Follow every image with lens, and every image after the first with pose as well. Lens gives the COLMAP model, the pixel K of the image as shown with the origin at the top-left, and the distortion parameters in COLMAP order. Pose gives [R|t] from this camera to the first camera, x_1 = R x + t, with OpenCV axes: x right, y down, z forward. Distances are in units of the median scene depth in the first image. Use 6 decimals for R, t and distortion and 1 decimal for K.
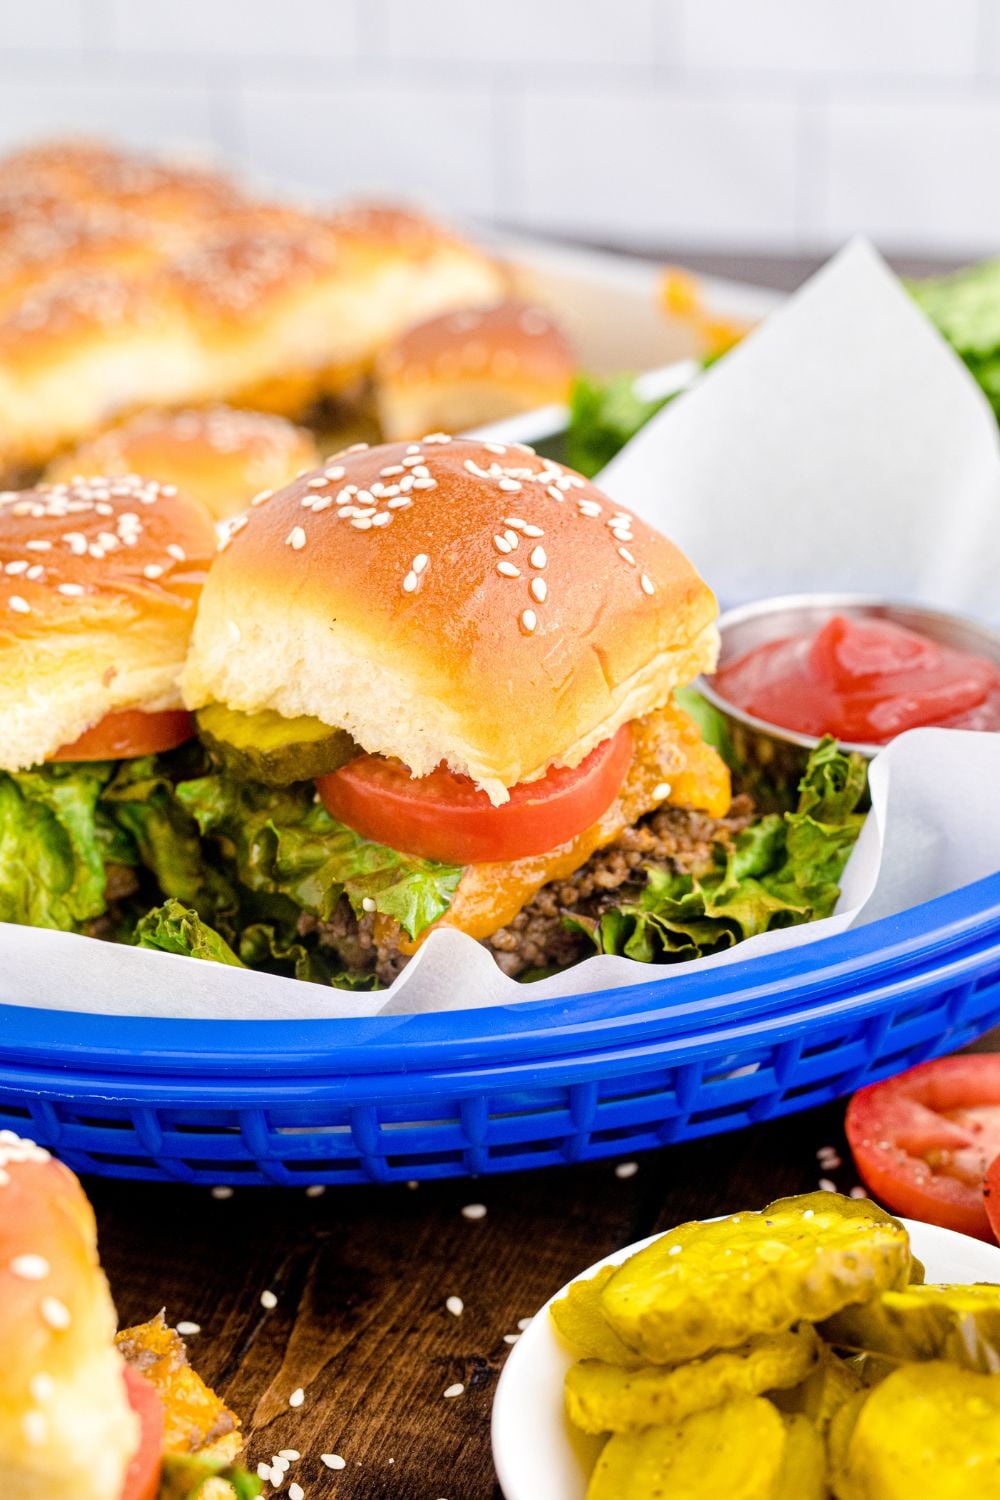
lens RADIAL K [[2365.3, 0, 503.7], [0, 2365.3, 675.6], [0, 0, 1]] dist [-0.154986, 0.141909]
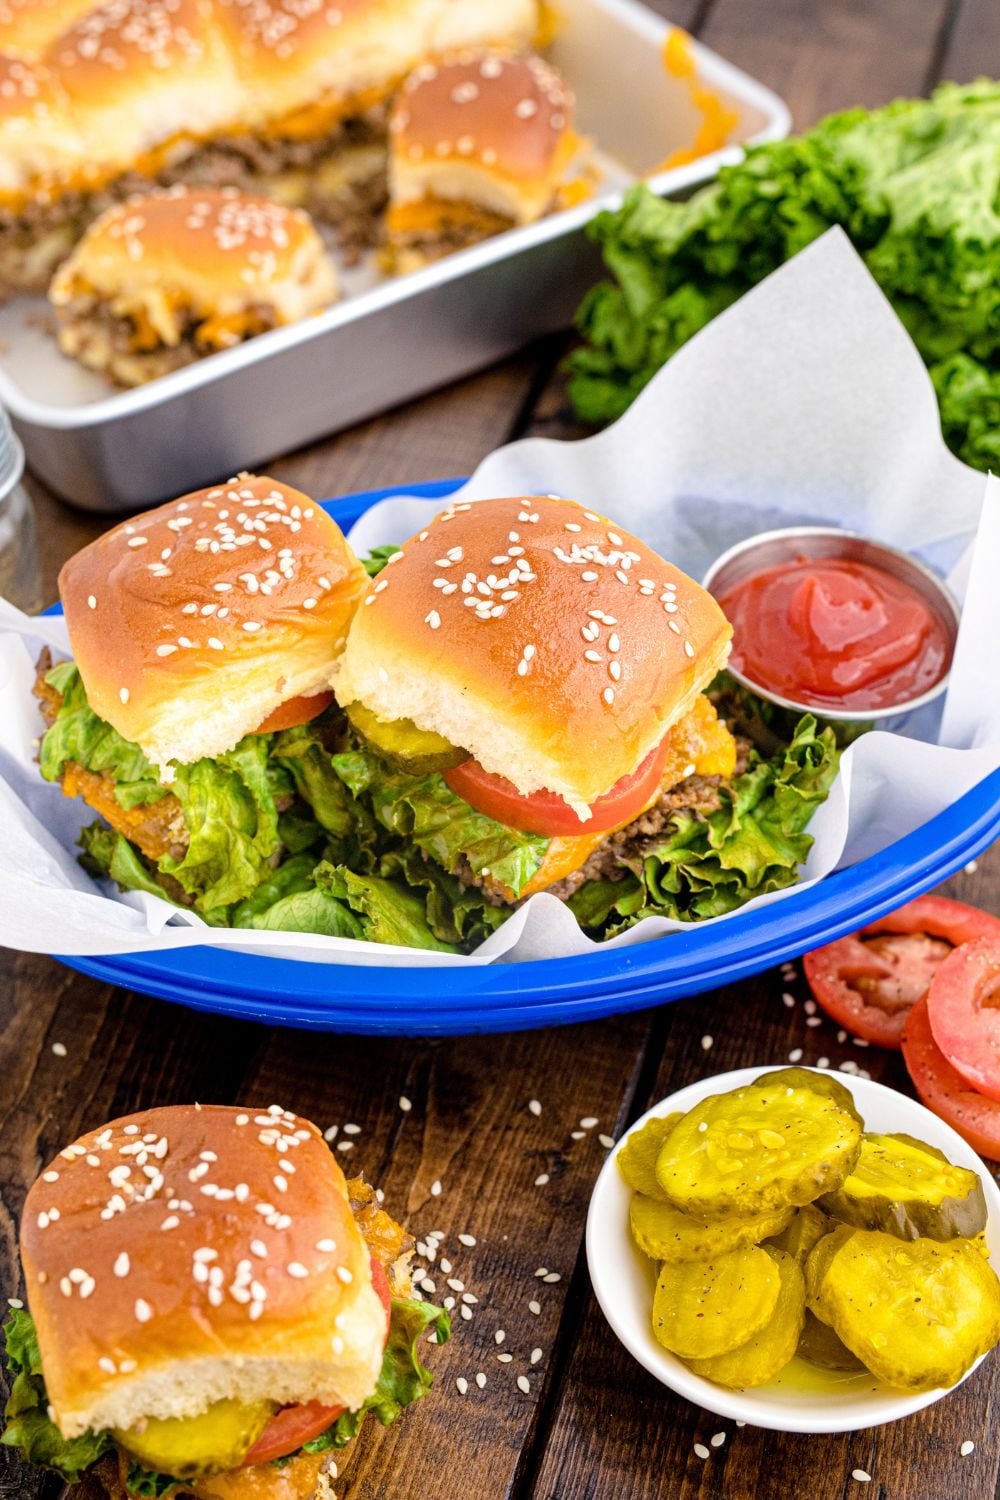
lens RADIAL K [[2263.2, 0, 500.0], [0, 2263.2, 750.0], [0, 0, 1]] dist [-0.100318, 0.075597]
pose [[0.998159, -0.011458, 0.059558, -0.125411], [-0.010127, 0.936723, 0.349924, -0.434125], [-0.059798, -0.349883, 0.934883, -0.232219]]
